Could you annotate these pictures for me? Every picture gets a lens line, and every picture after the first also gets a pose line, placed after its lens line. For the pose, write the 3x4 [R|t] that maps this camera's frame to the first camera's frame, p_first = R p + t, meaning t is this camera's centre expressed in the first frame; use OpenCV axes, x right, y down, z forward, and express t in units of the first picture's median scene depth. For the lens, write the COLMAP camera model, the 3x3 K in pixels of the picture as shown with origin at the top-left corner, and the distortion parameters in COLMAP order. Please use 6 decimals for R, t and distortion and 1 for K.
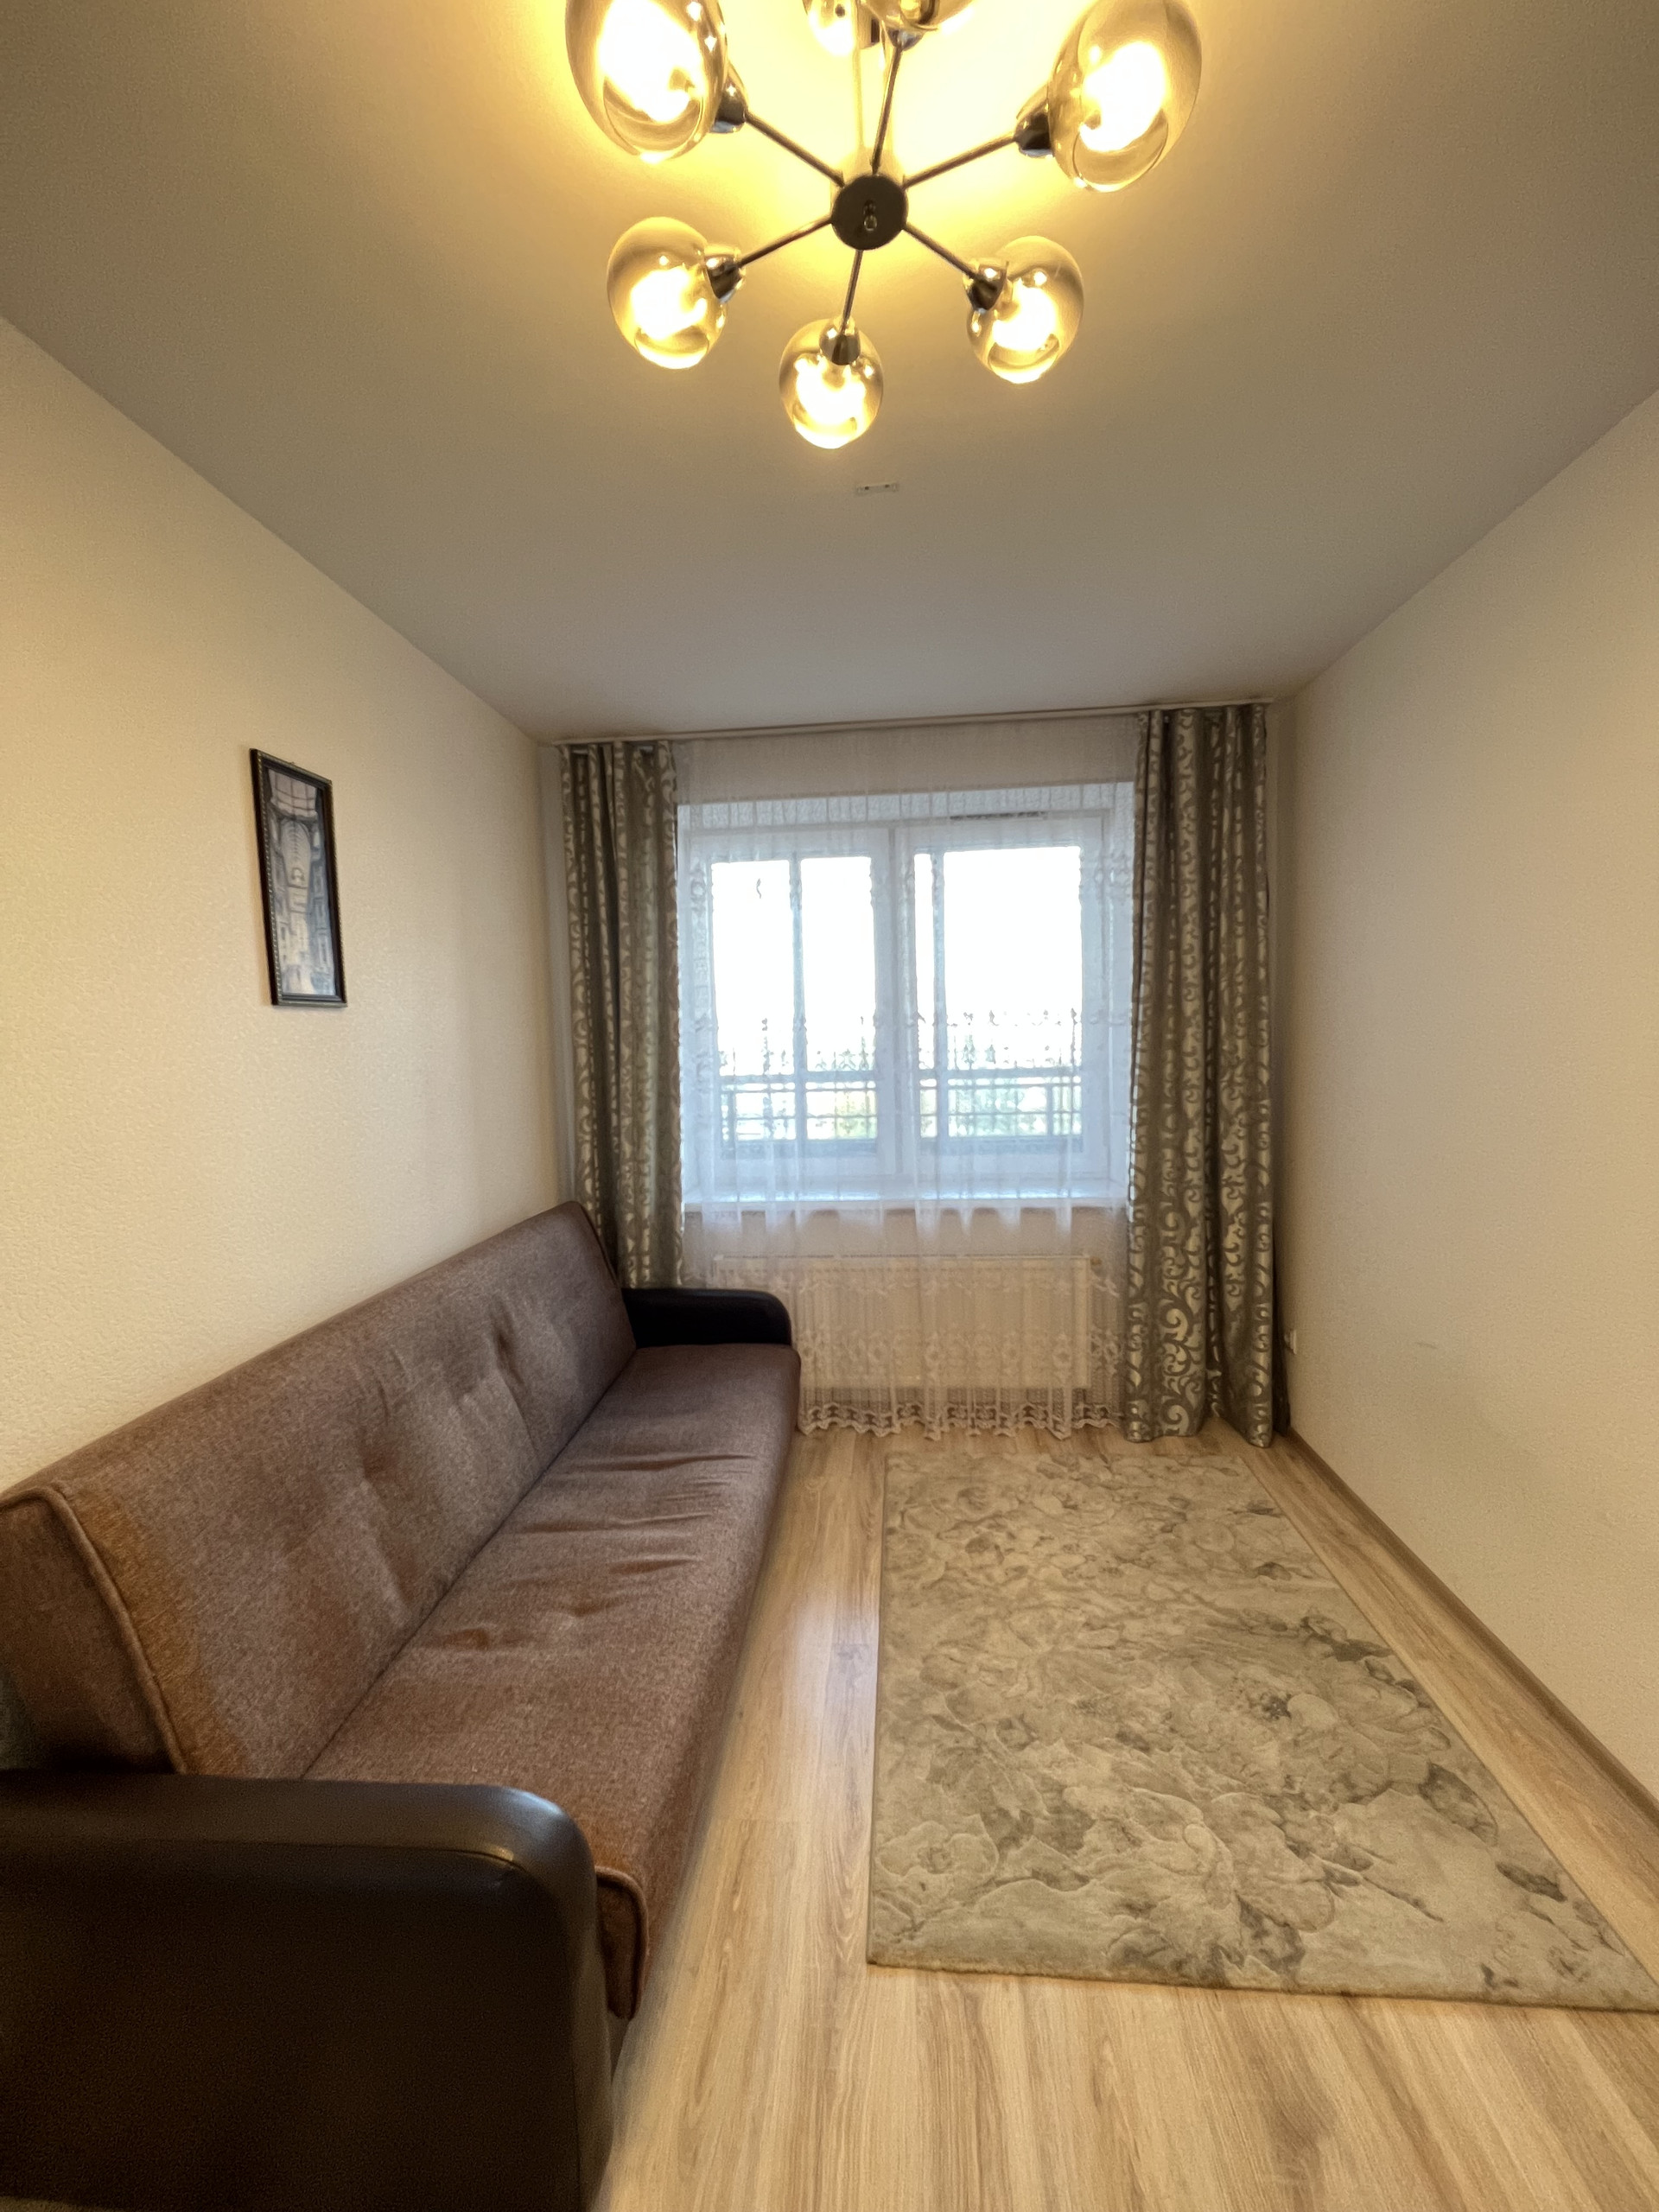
lens RADIAL K [[877.7, 0, 828.3], [0, 877.7, 1100.7], [0, 0, 1]] dist [-0.000726, -0.000146]
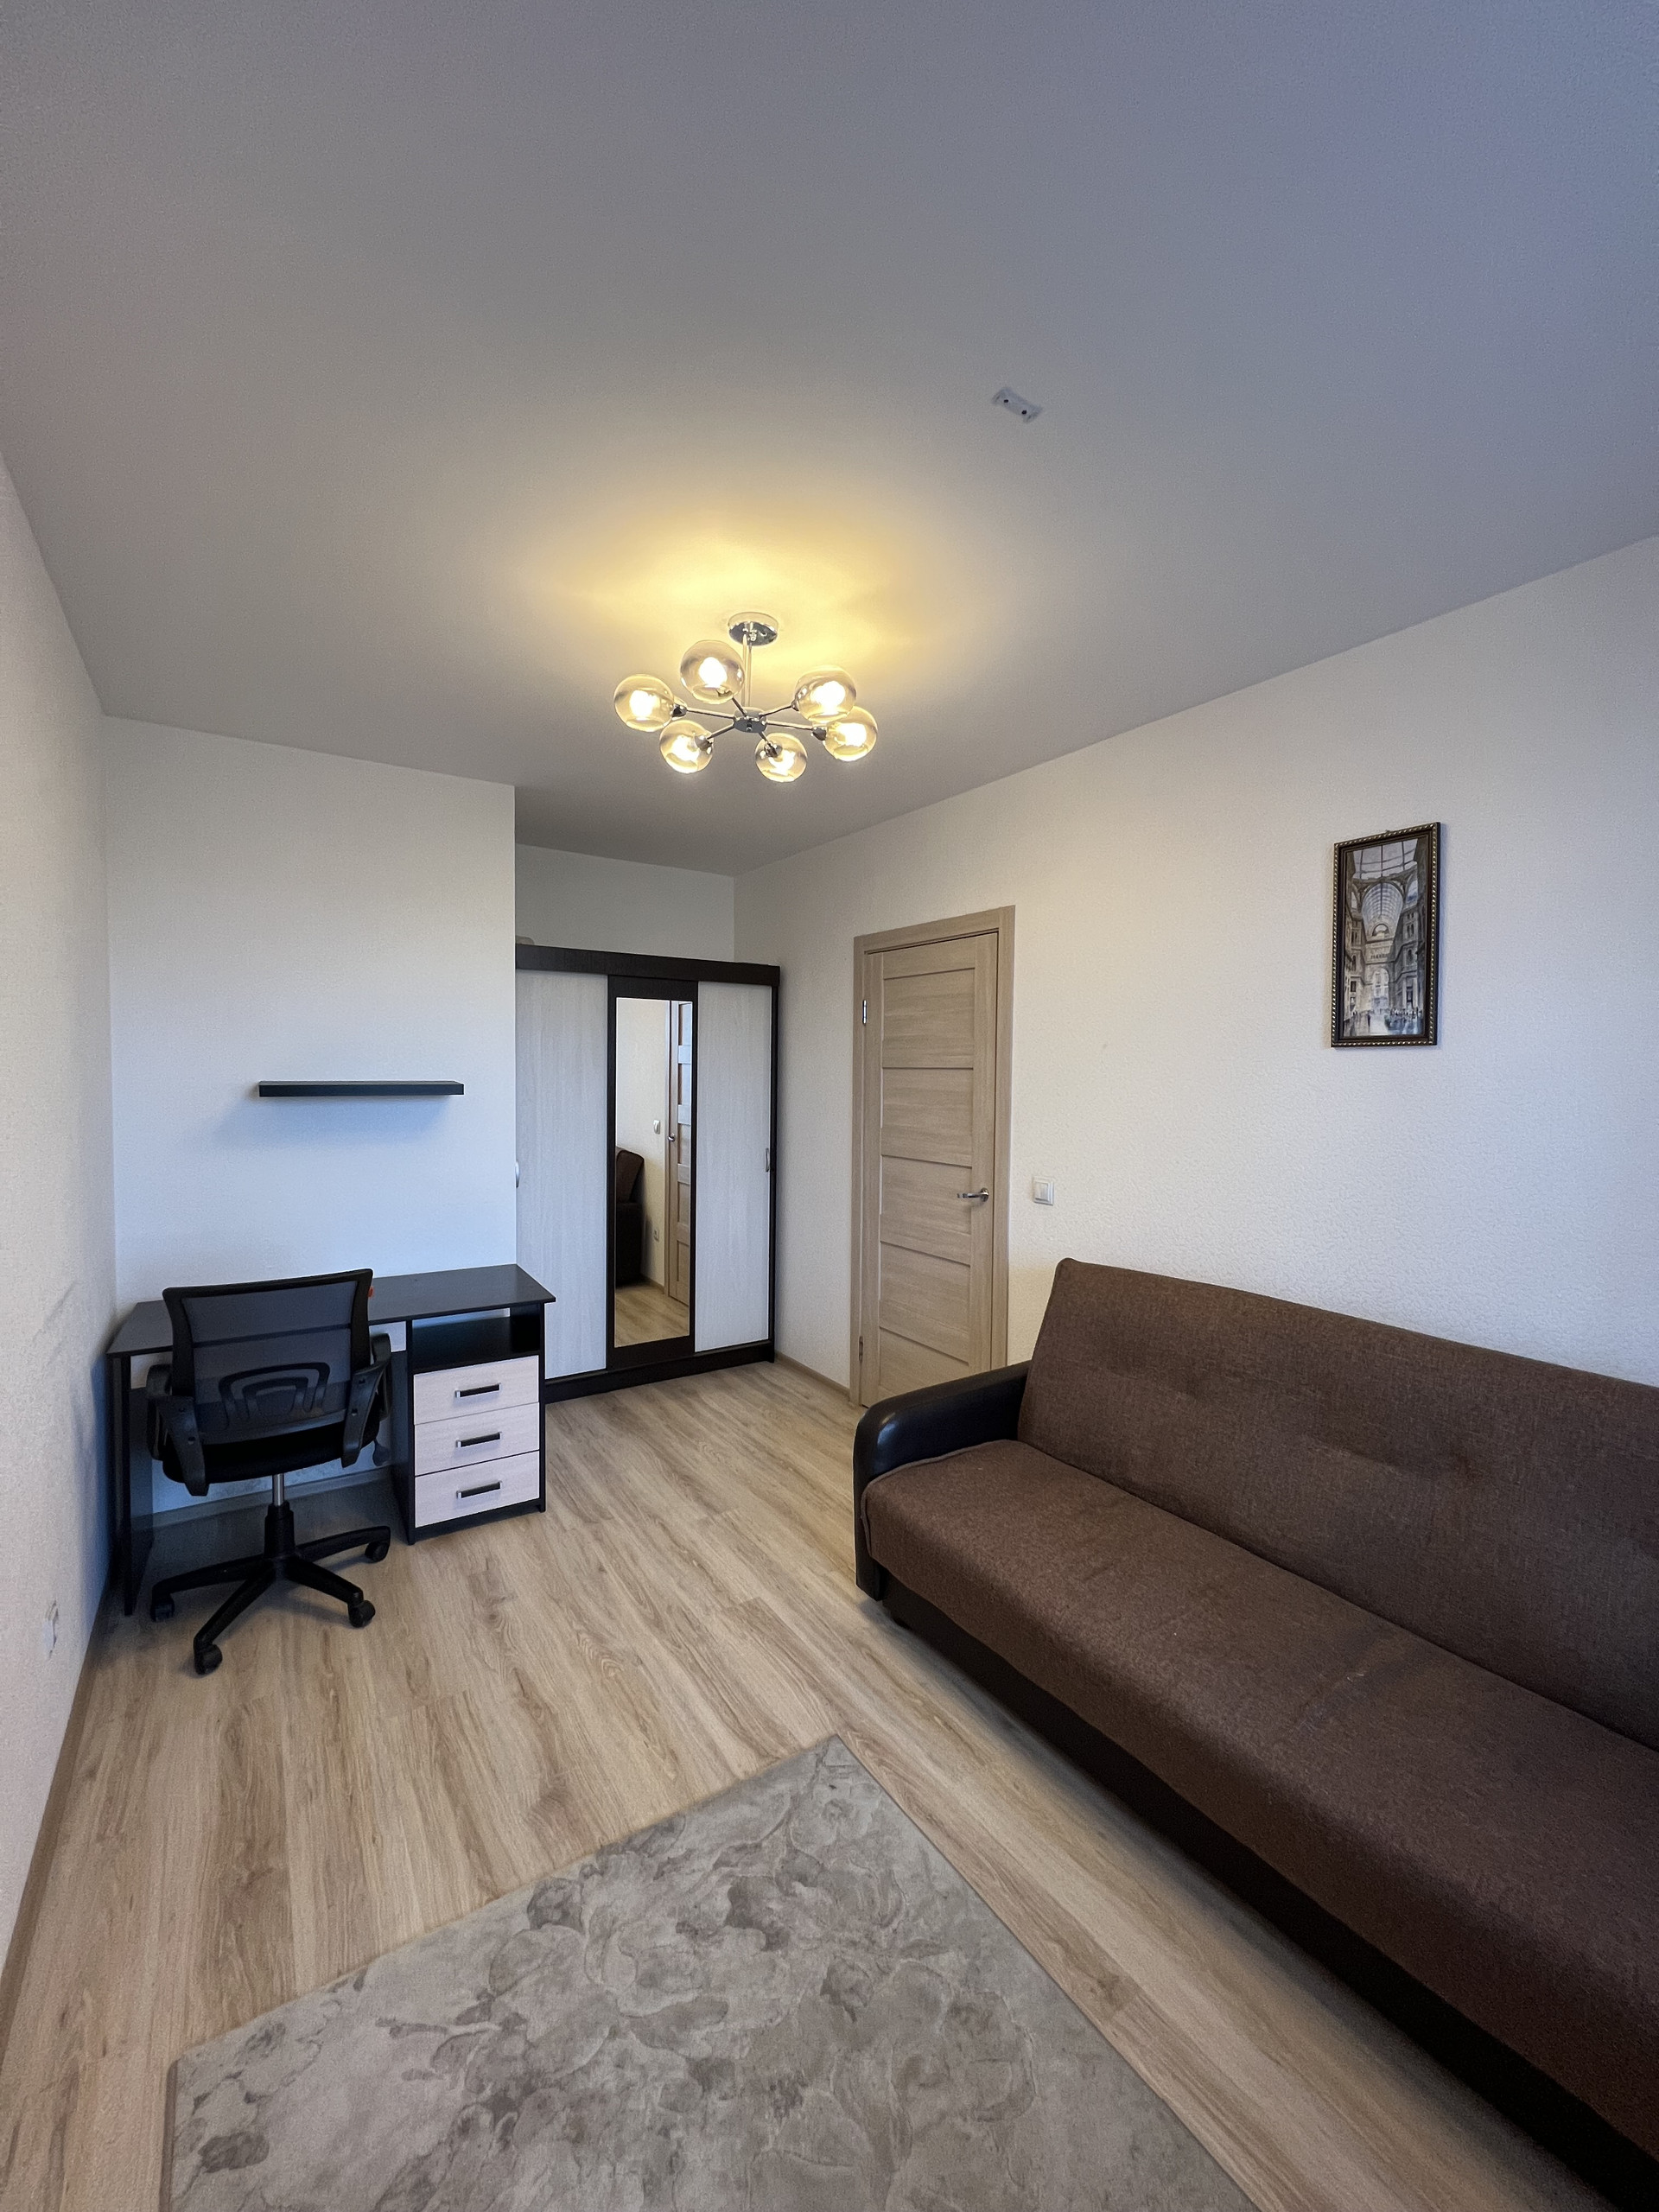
lens RADIAL K [[877.7, 0, 831.7], [0, 877.7, 1106.1], [0, 0, 1]] dist [-0.000726, -0.000146]
pose [[-0.782499, 0.040906, -0.621307, 0.606790], [-0.037631, 0.992909, 0.112766, -0.124558], [0.621514, 0.111620, -0.775411, 1.356351]]
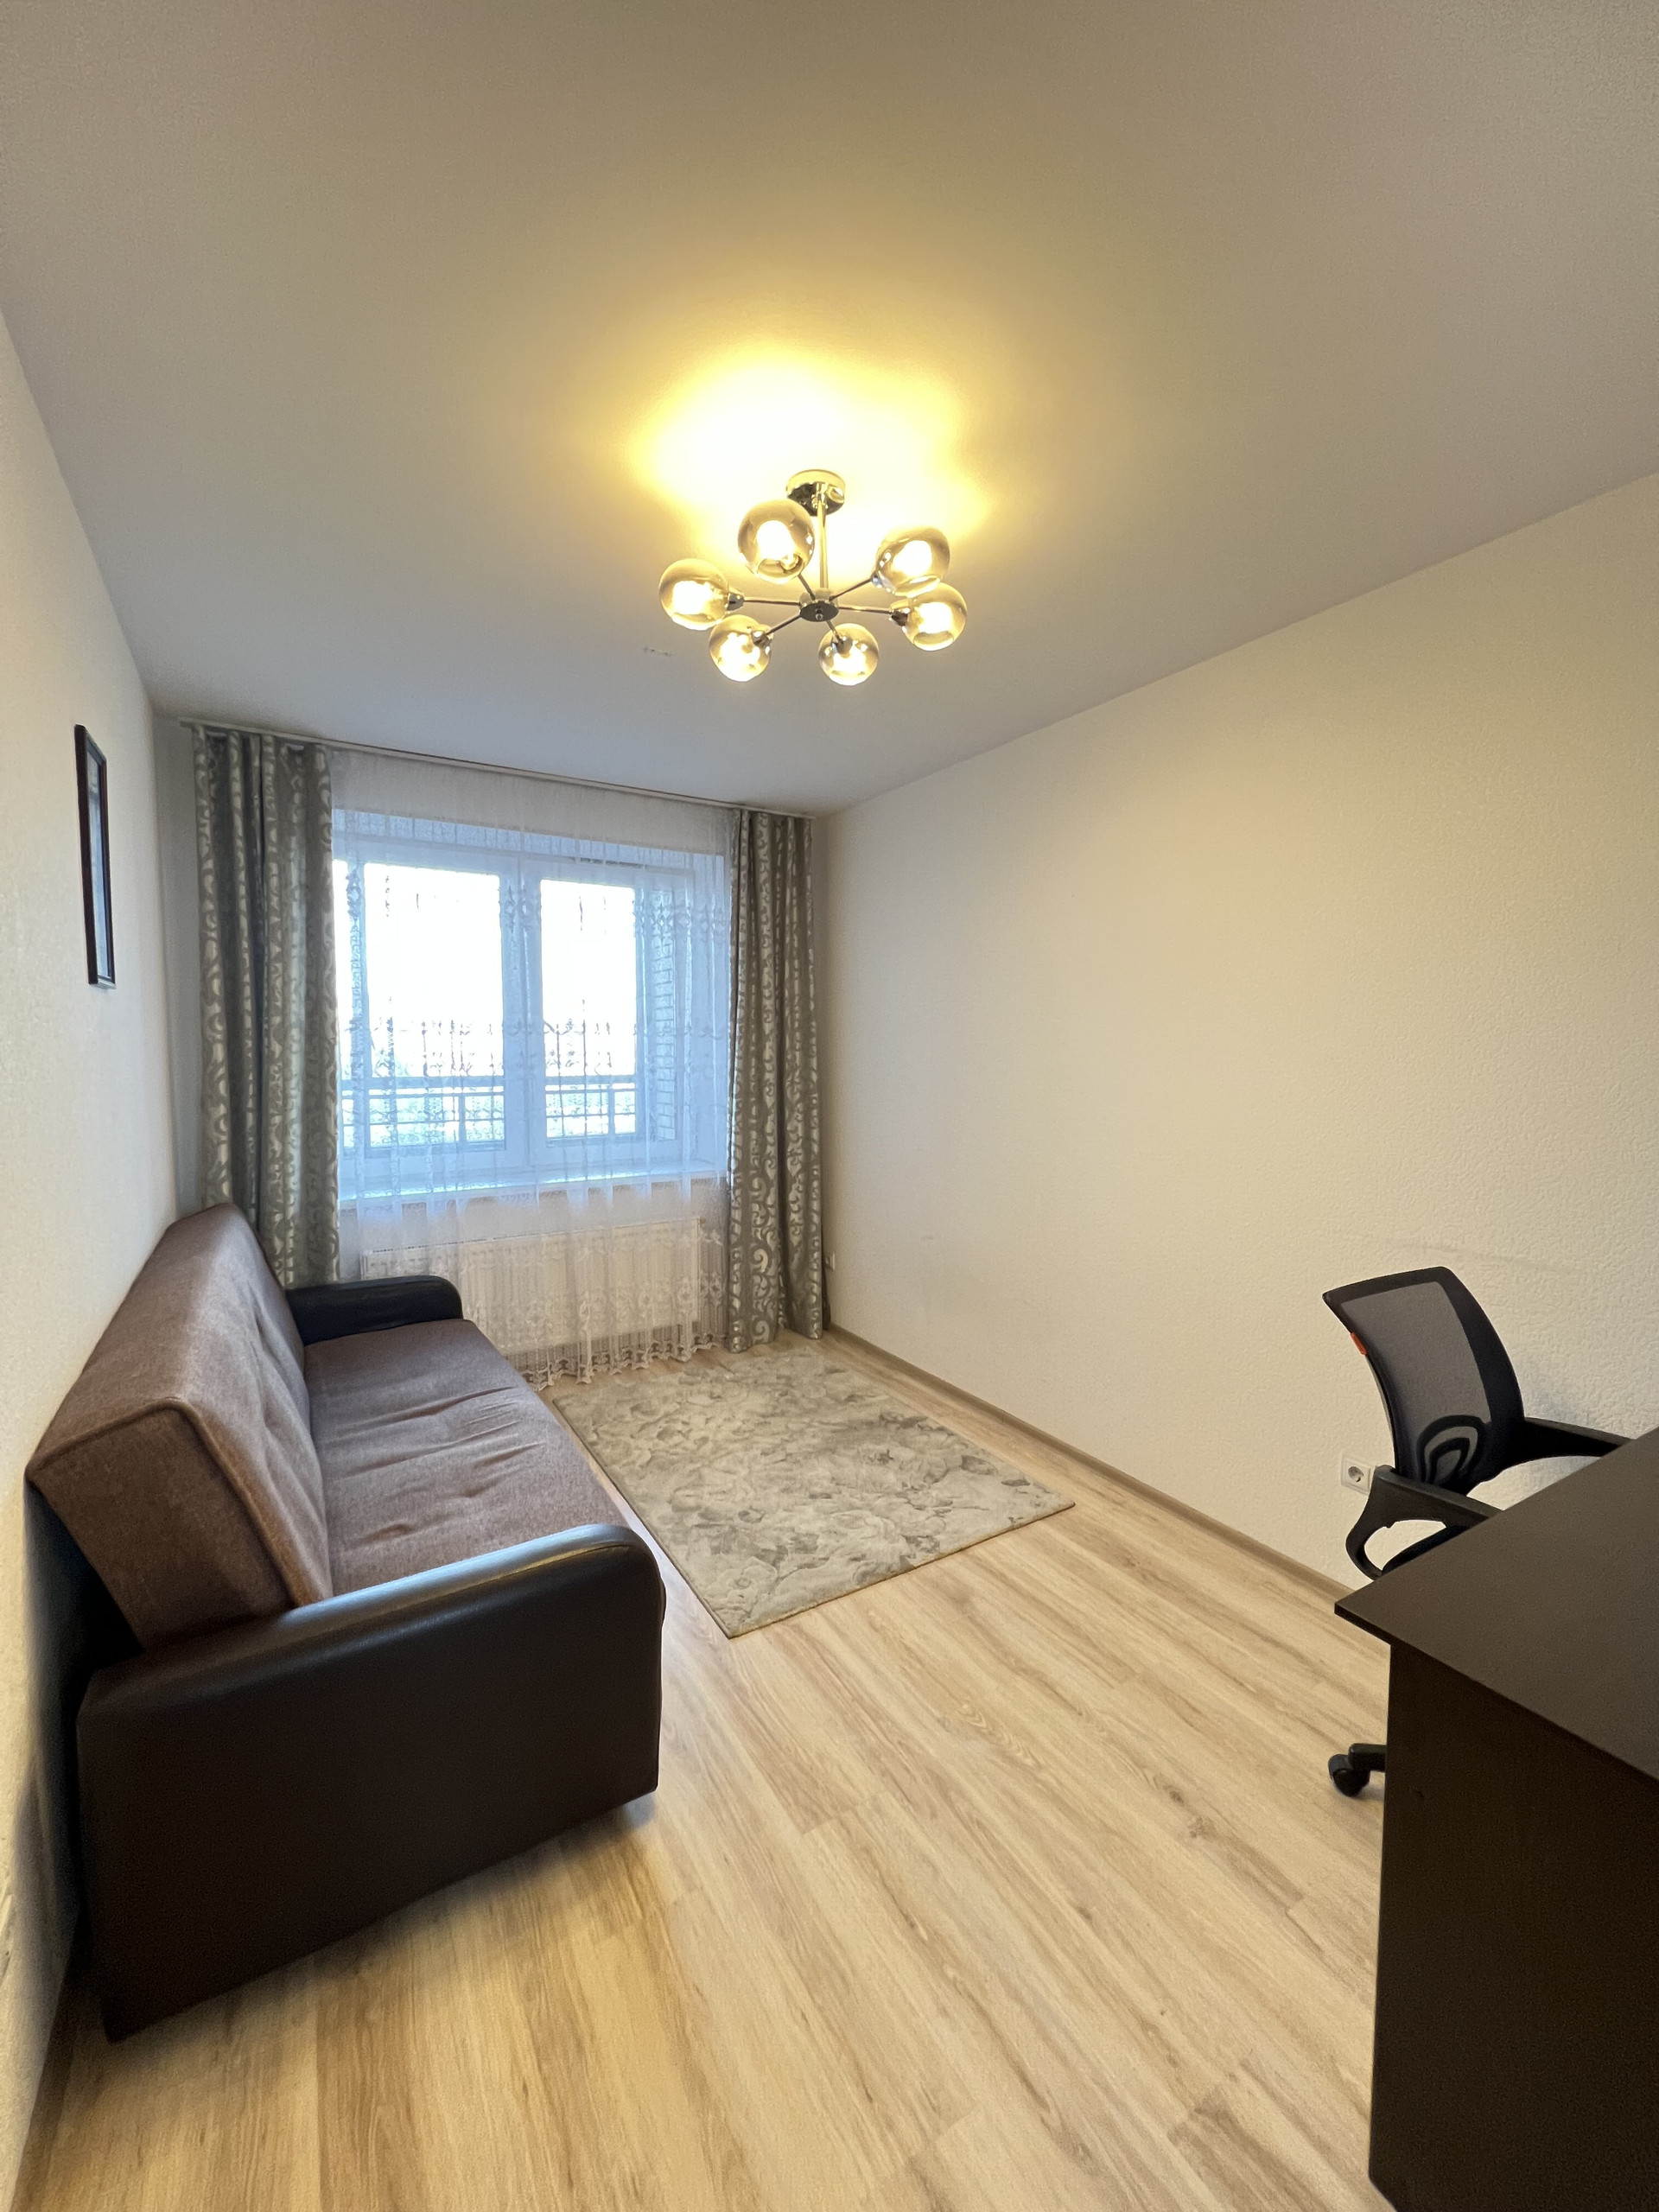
lens RADIAL K [[877.7, 0, 834.4], [0, 877.7, 1099.3], [0, 0, 1]] dist [-0.000726, -0.000146]
pose [[0.802979, -0.007415, 0.595962, -0.490033], [0.022363, 0.999593, -0.017694, 0.050148], [-0.595588, 0.027535, 0.802818, -0.250160]]
